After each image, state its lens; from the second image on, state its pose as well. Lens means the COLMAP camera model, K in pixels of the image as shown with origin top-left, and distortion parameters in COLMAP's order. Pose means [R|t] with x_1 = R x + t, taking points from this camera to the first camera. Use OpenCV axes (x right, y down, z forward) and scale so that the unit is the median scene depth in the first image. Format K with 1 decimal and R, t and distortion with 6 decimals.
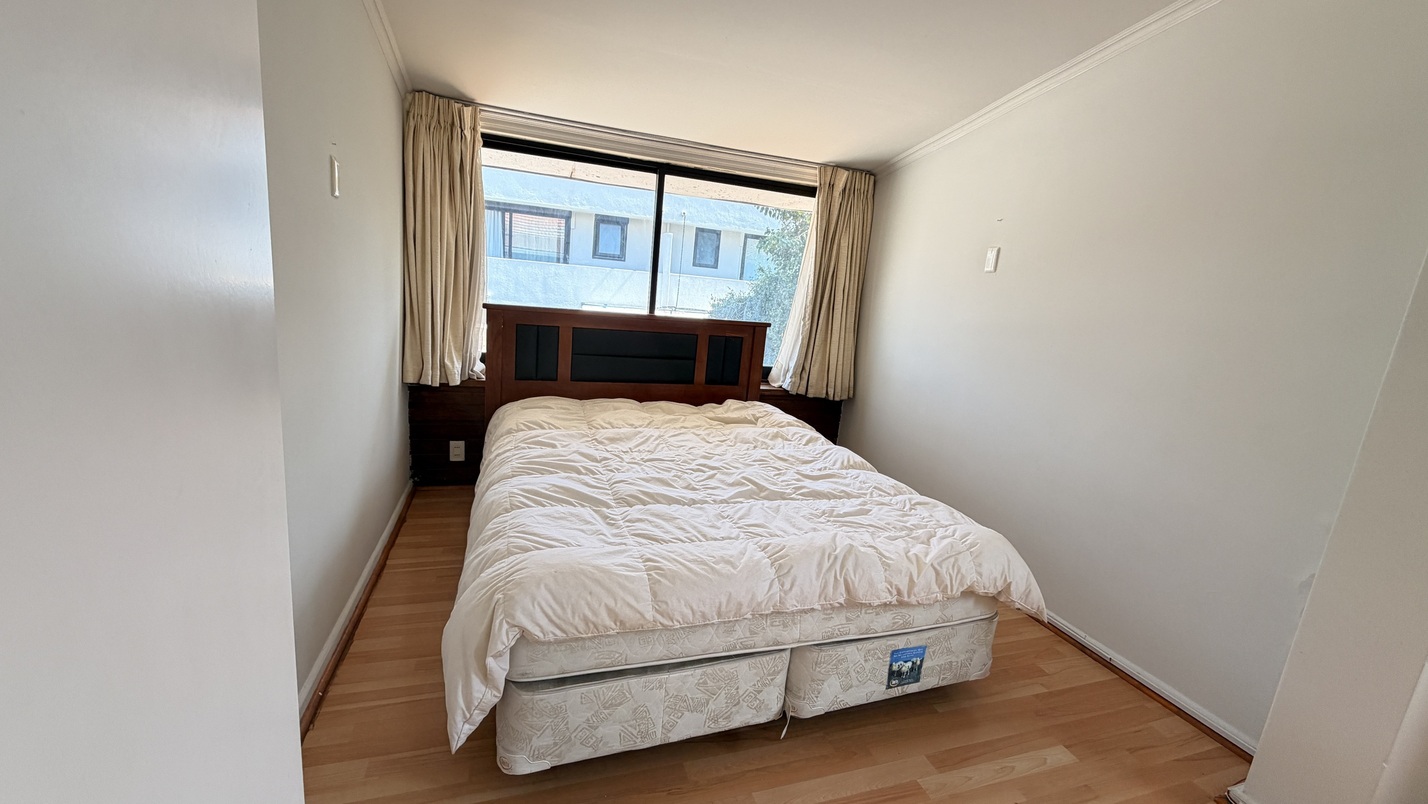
lens RADIAL K [[568.1, 0, 712.9], [0, 568.1, 401.3], [0, 0, 1]] dist [-0.002238, 0.000354]
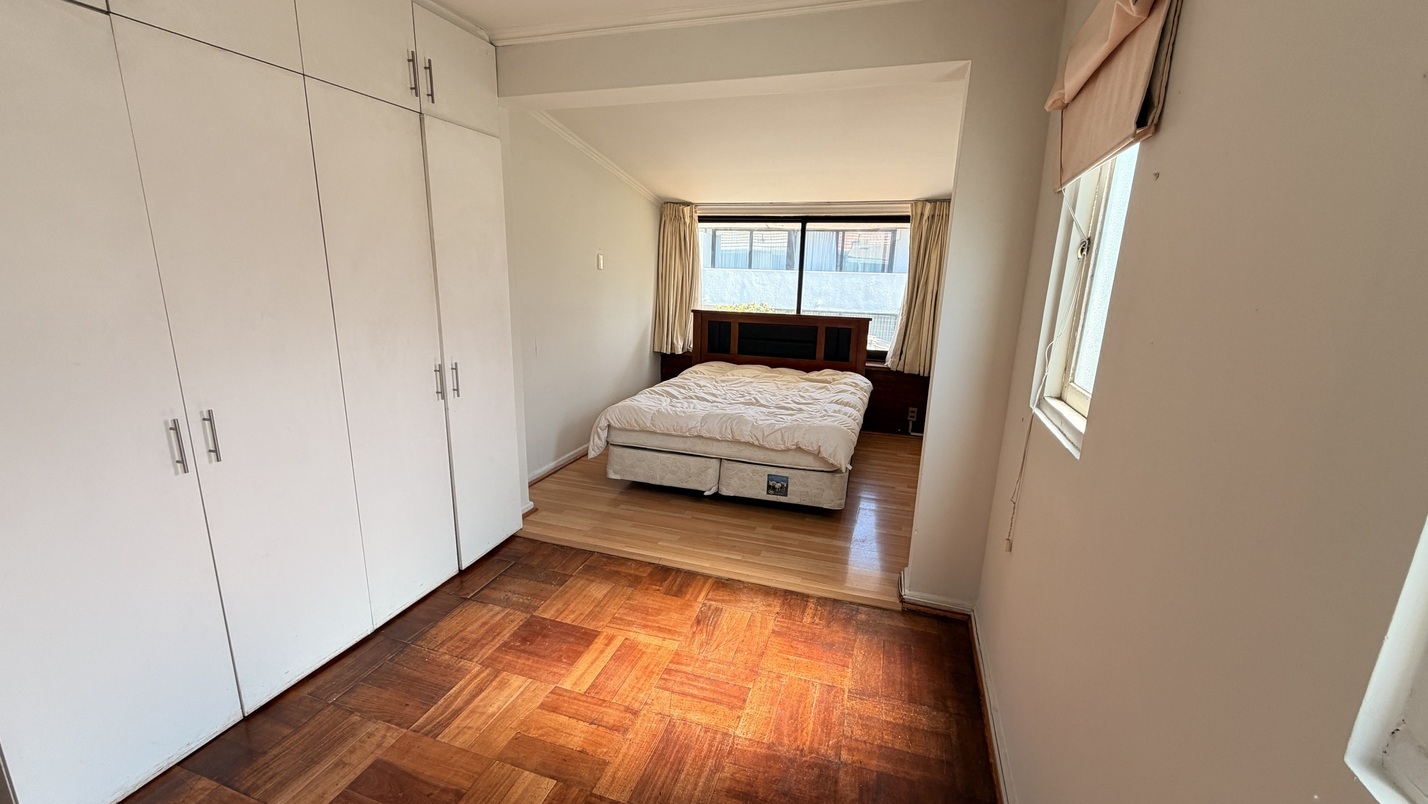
lens RADIAL K [[568.1, 0, 714.5], [0, 568.1, 403.5], [0, 0, 1]] dist [-0.002238, 0.000354]
pose [[0.803433, 0.068881, -0.591397, 0.777825], [-0.073875, 0.997143, 0.015777, 0.097746], [0.590794, 0.031014, 0.806226, -0.438671]]
